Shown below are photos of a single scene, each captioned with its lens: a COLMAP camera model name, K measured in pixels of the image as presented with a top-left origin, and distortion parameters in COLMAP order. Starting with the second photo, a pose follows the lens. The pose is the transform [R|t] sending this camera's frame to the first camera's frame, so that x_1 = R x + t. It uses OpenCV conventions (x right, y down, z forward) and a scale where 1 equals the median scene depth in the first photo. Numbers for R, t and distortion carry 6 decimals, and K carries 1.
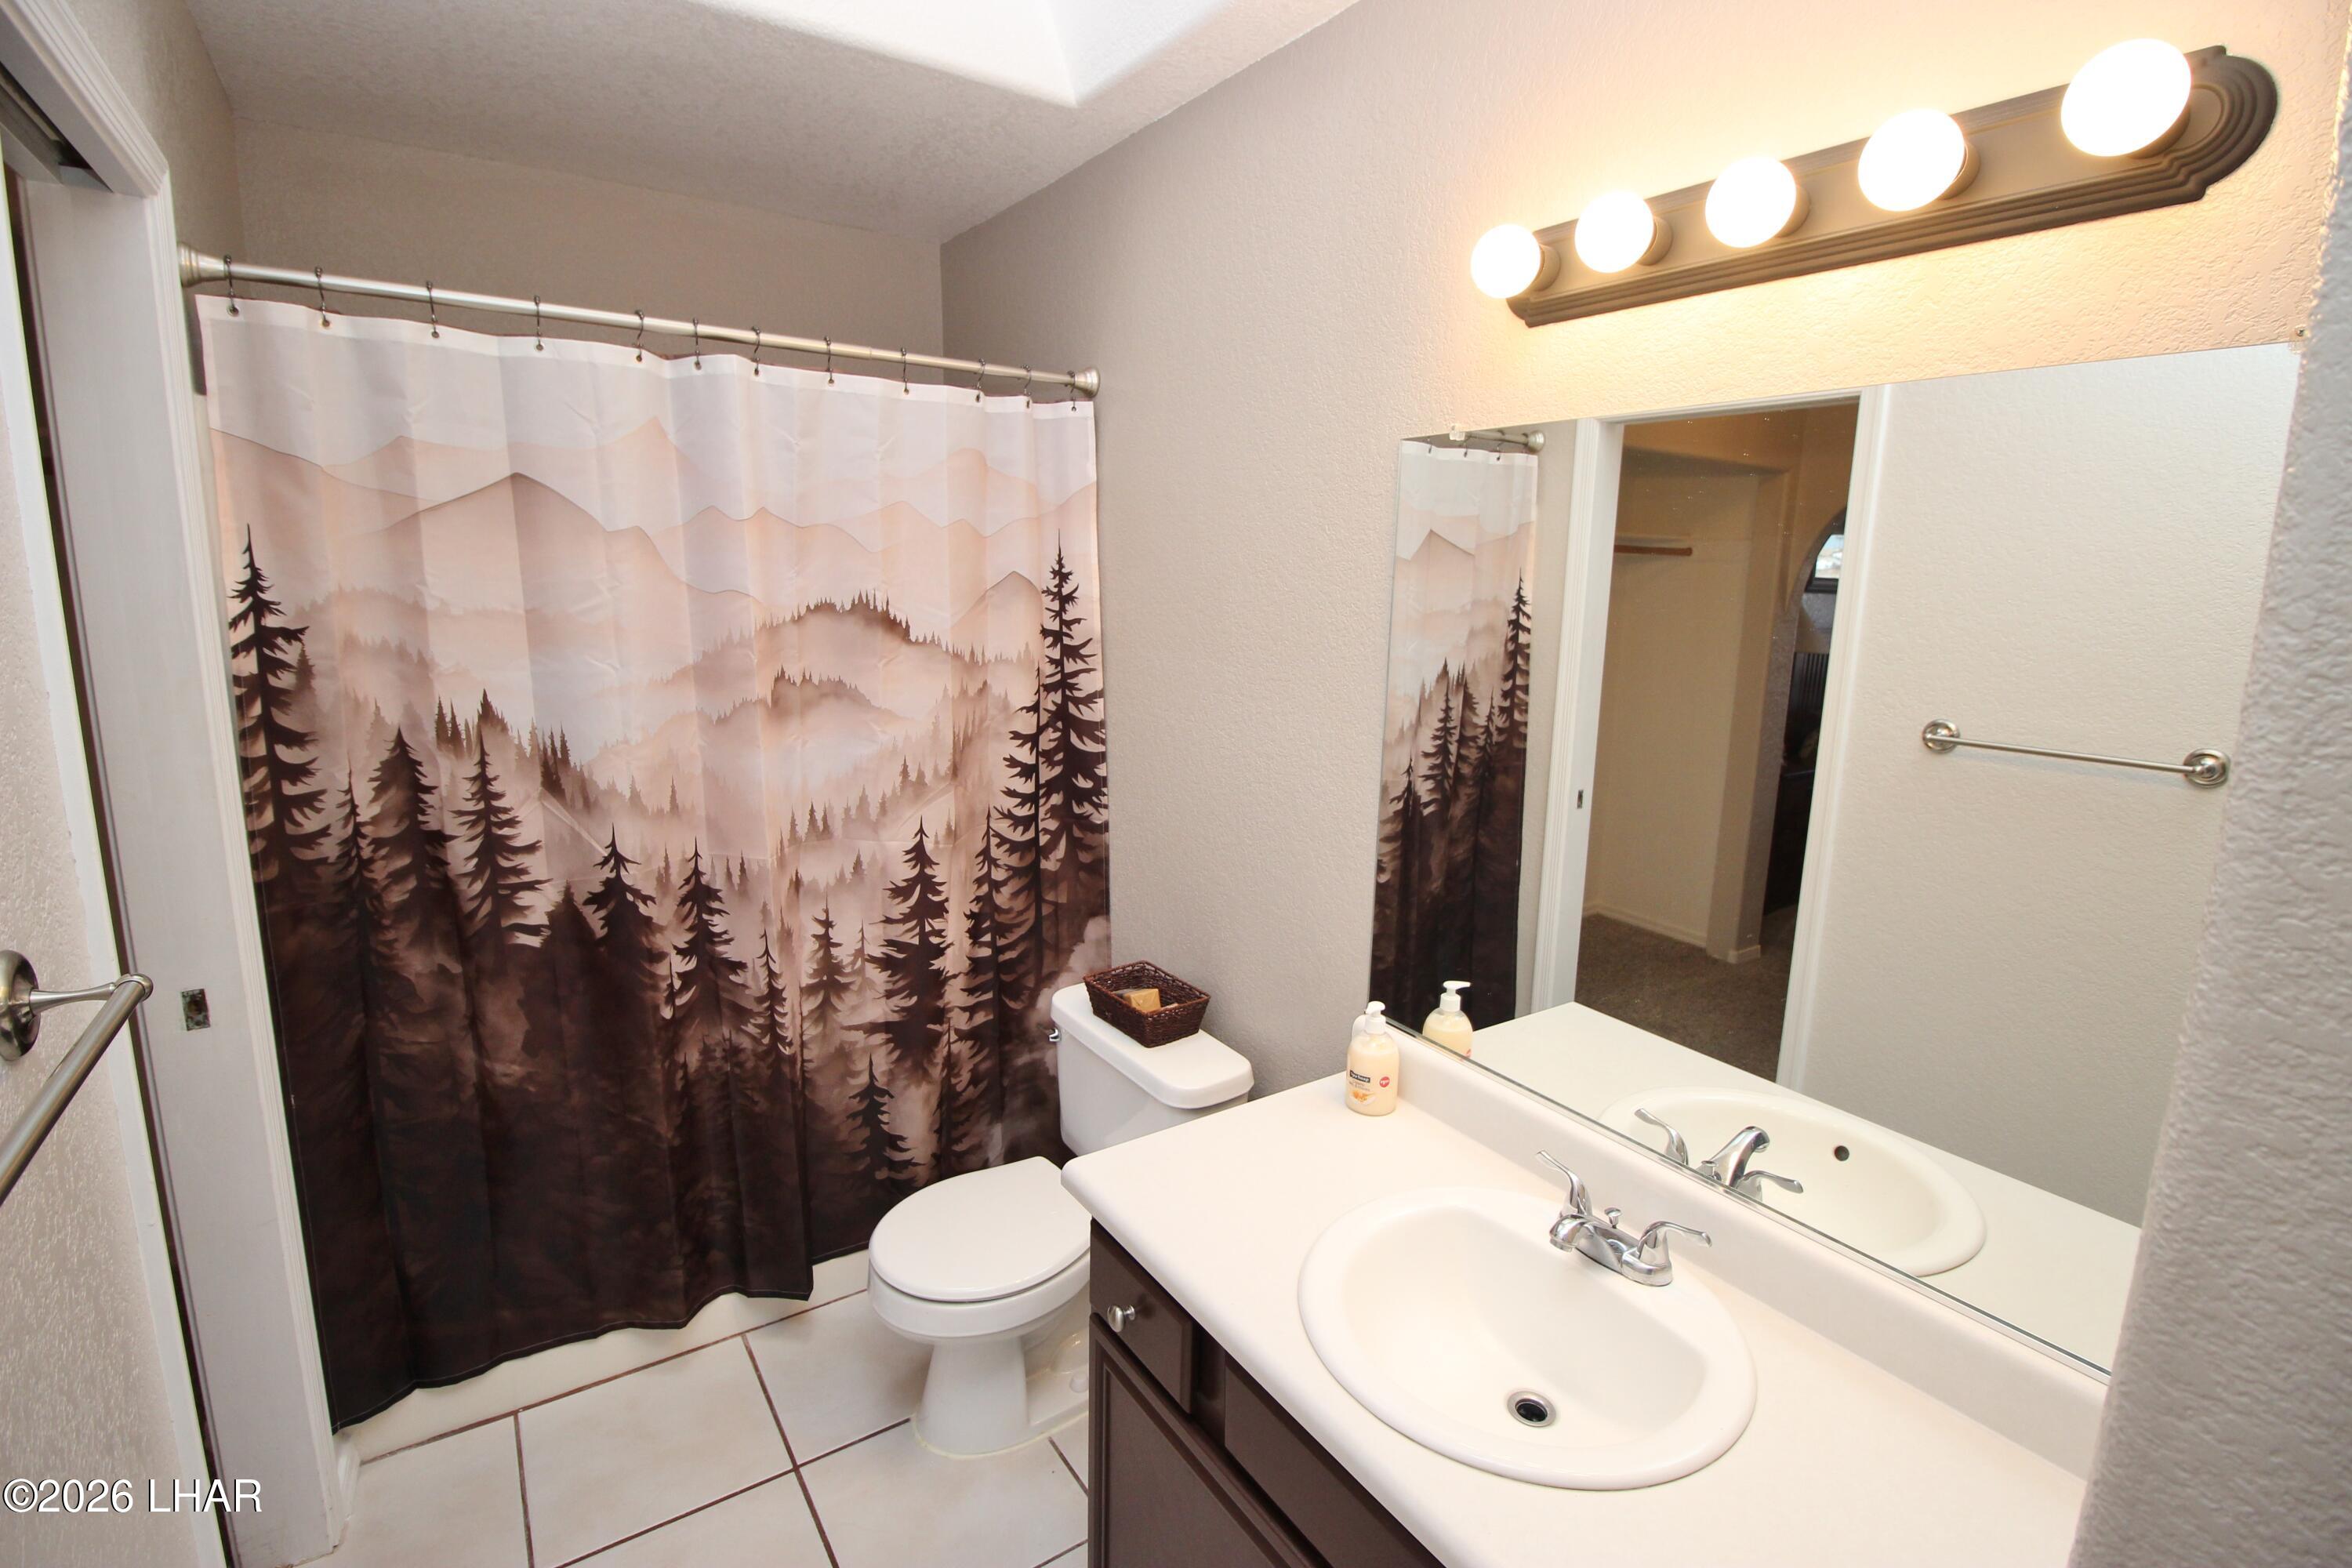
lens RADIAL K [[1082.0, 0, 1181.8], [0, 1082.0, 770.6], [0, 0, 1]] dist [-0.003211, -0.000600]
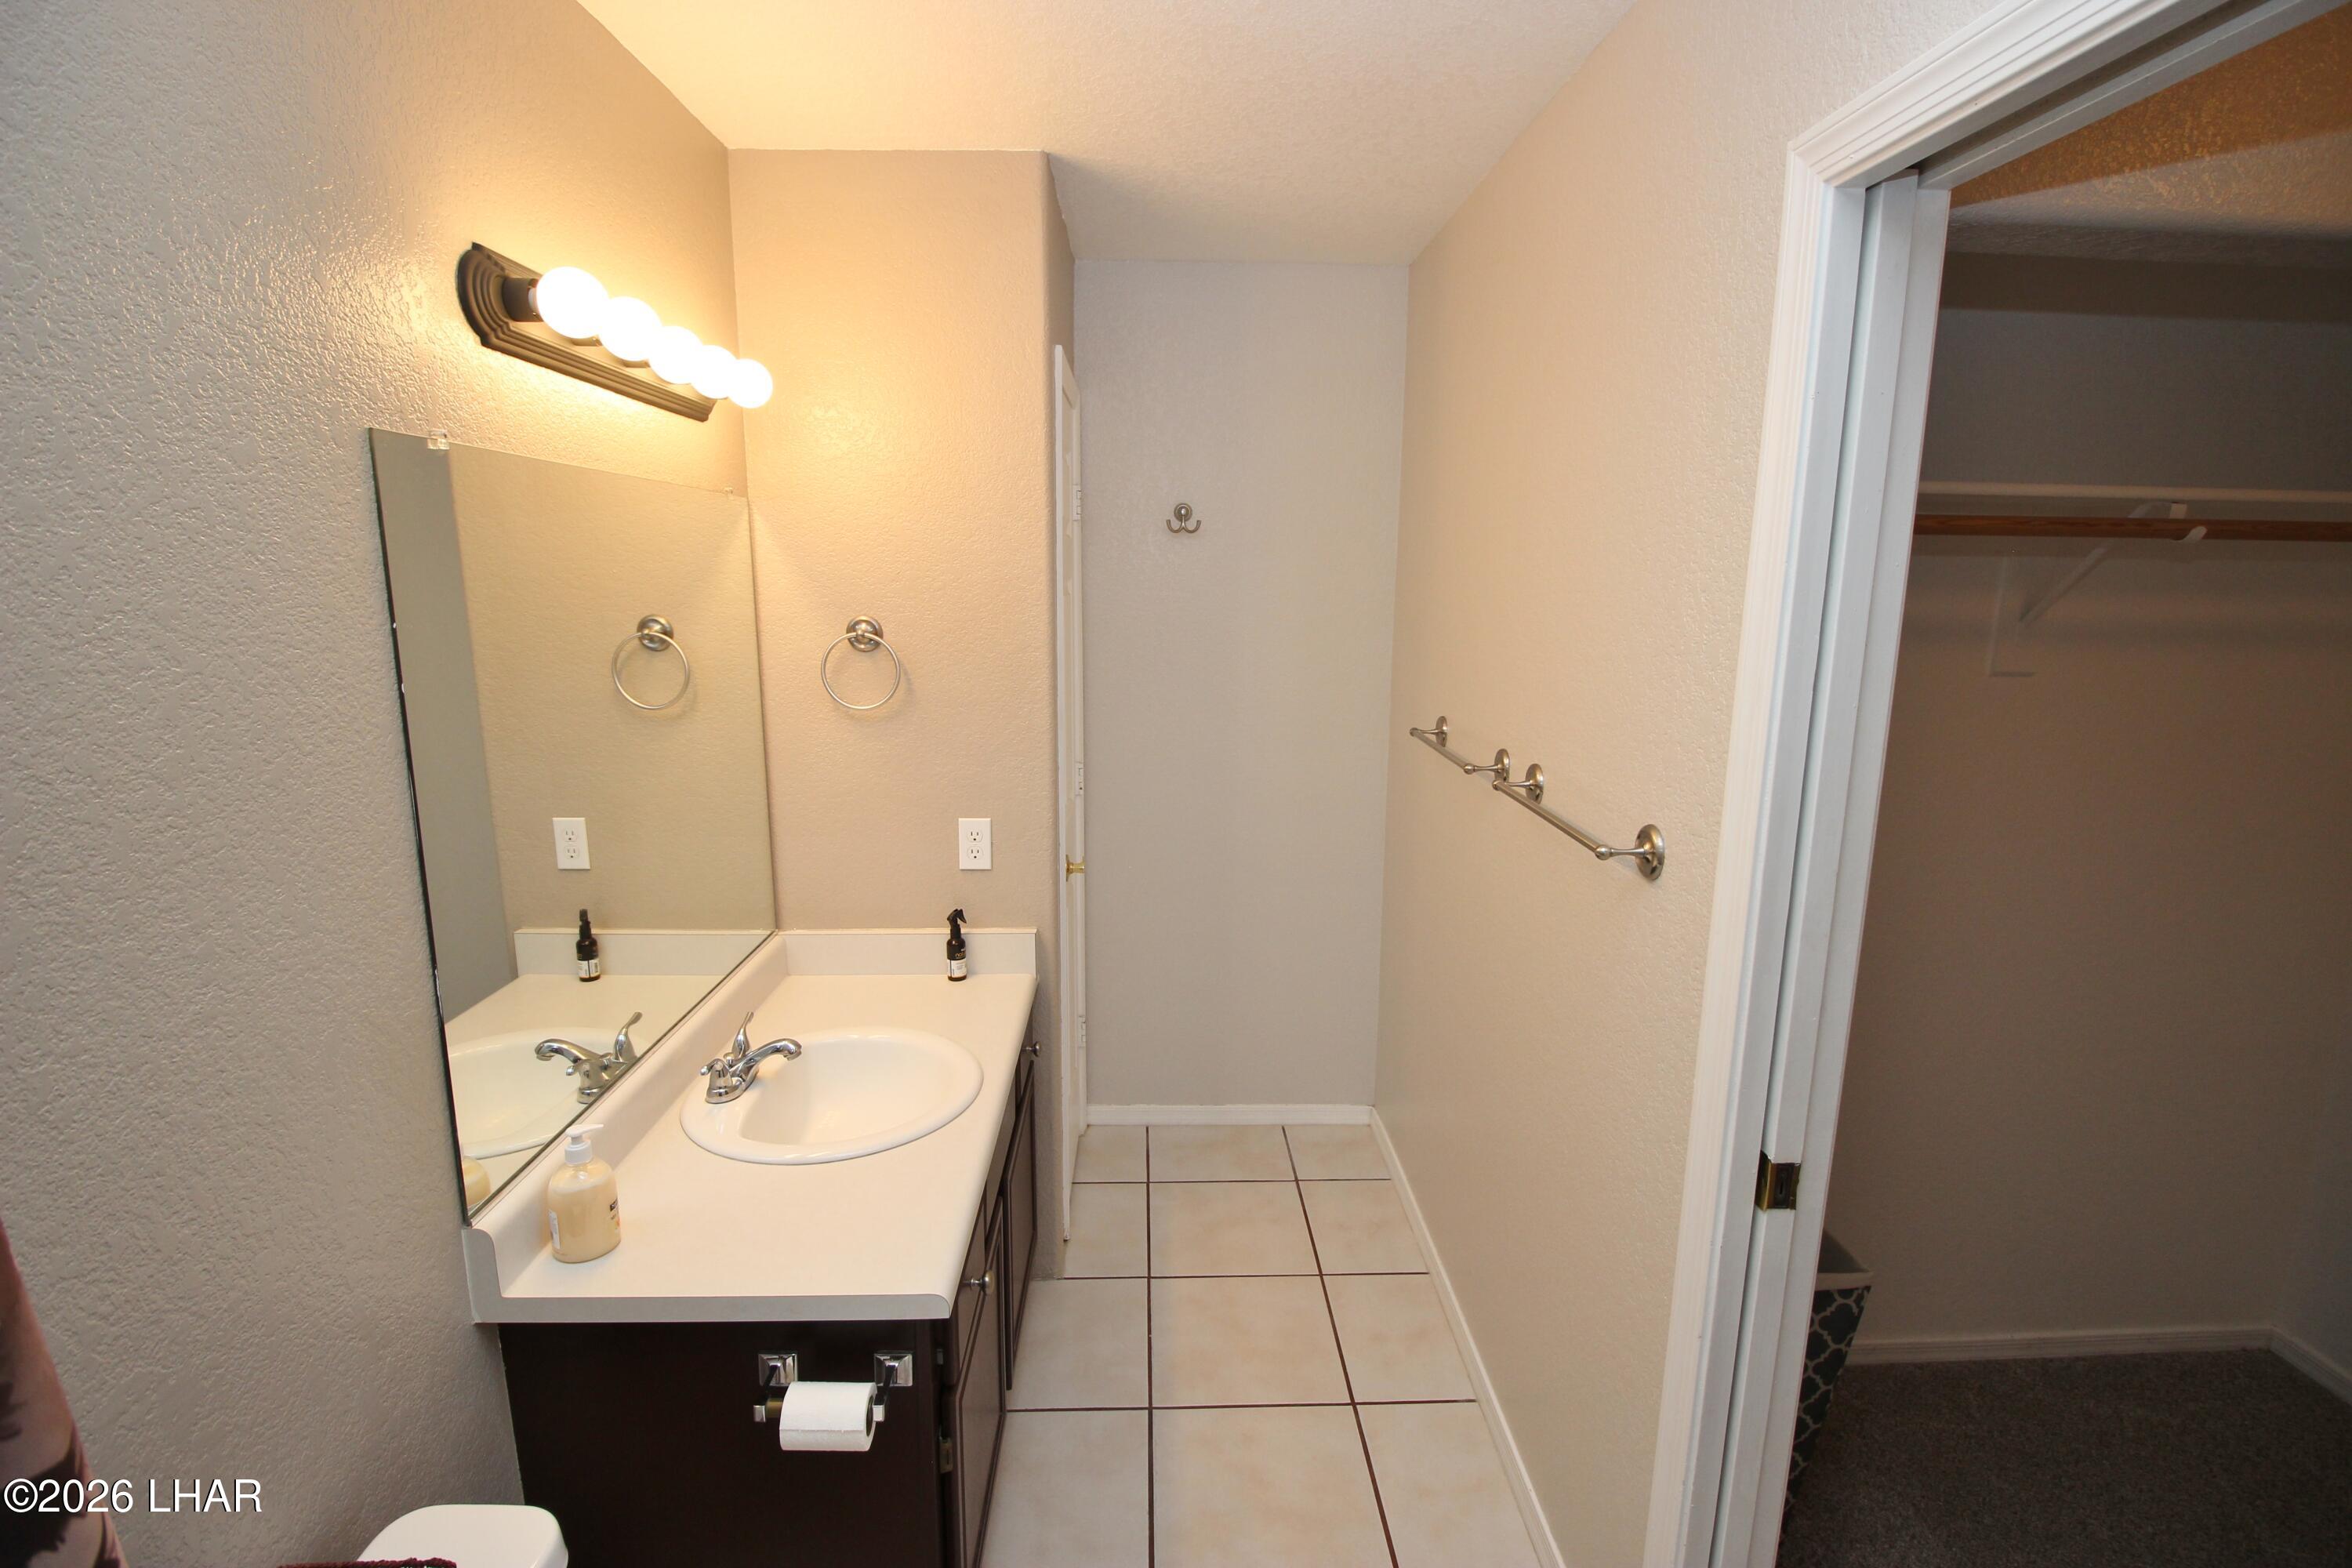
lens RADIAL K [[1087.7, 0, 1187.5], [0, 1087.7, 776.1], [0, 0, 1]] dist [0.001659, -0.013314]
pose [[-0.843560, -0.122511, 0.522875, -0.863072], [0.074592, 0.937466, 0.339990, -0.398181], [-0.531830, 0.325804, -0.781670, 1.823870]]
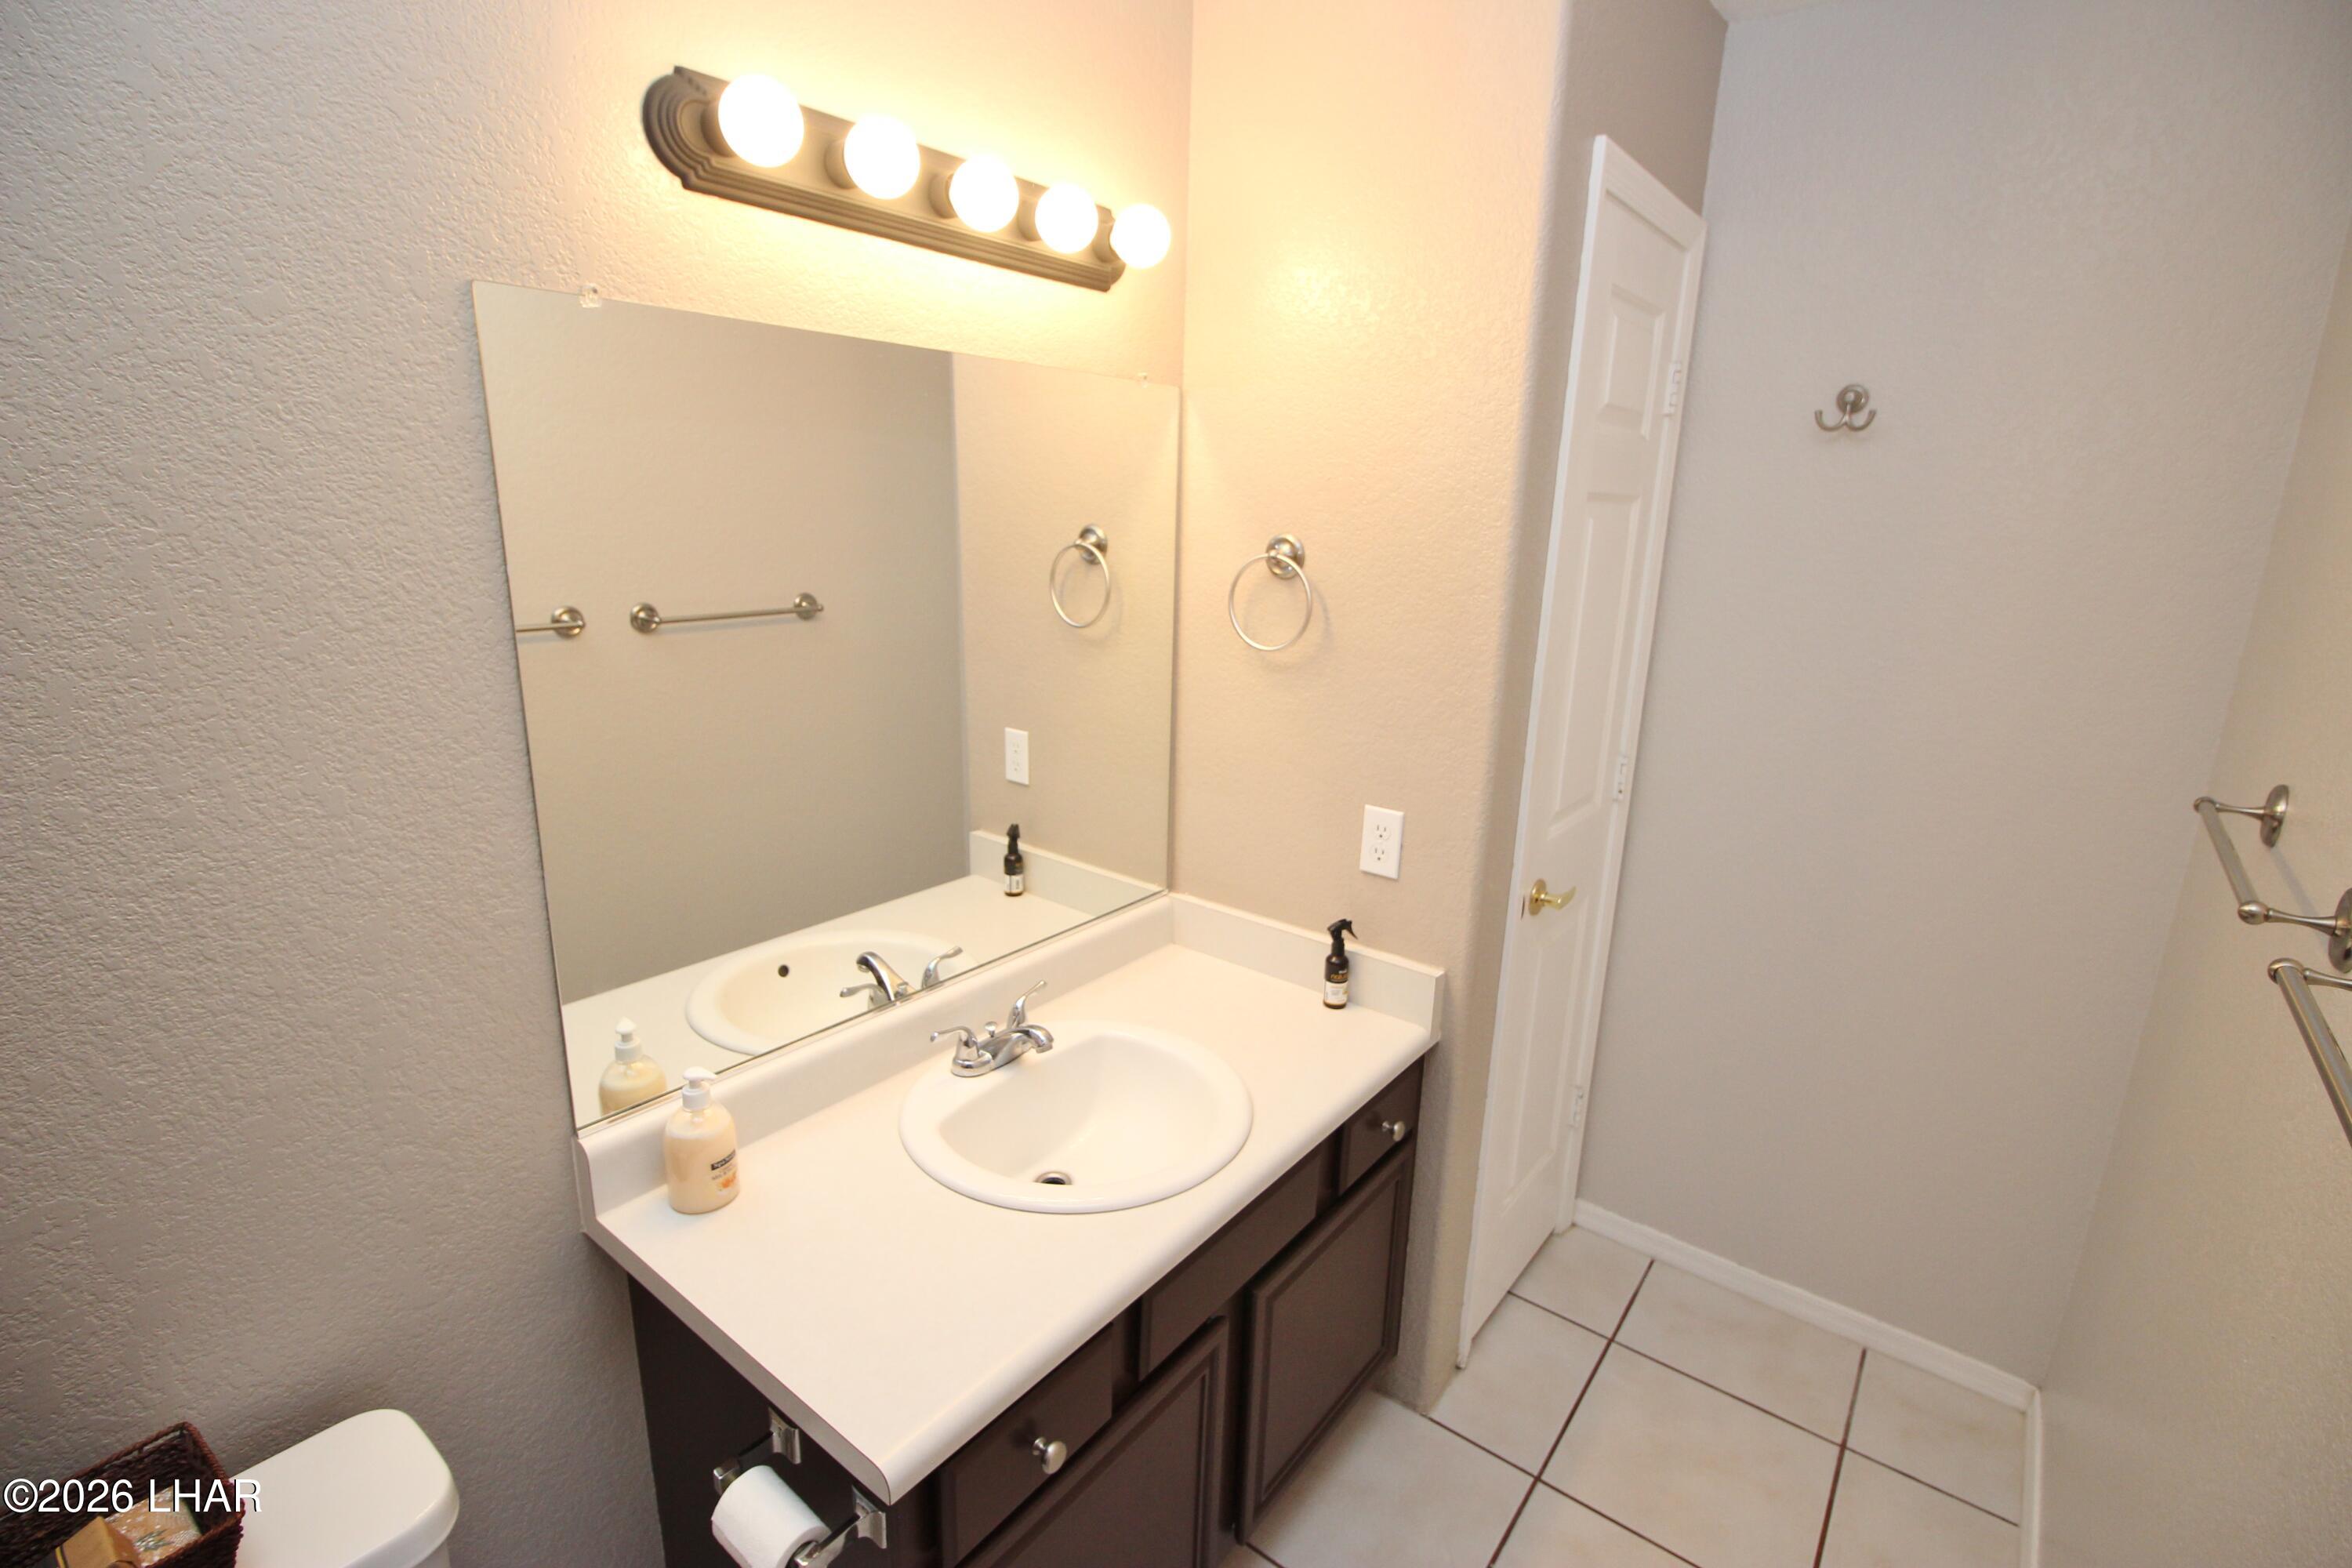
lens RADIAL K [[1105.5, 0, 1176.0], [0, 1105.5, 784.0], [0, 0, 1]] dist [-0.000869, -0.012613]
pose [[-0.308987, -0.268669, 0.912329, -0.805320], [0.137272, 0.936626, 0.322316, -0.244058], [-0.941108, 0.224828, -0.252524, 1.147904]]
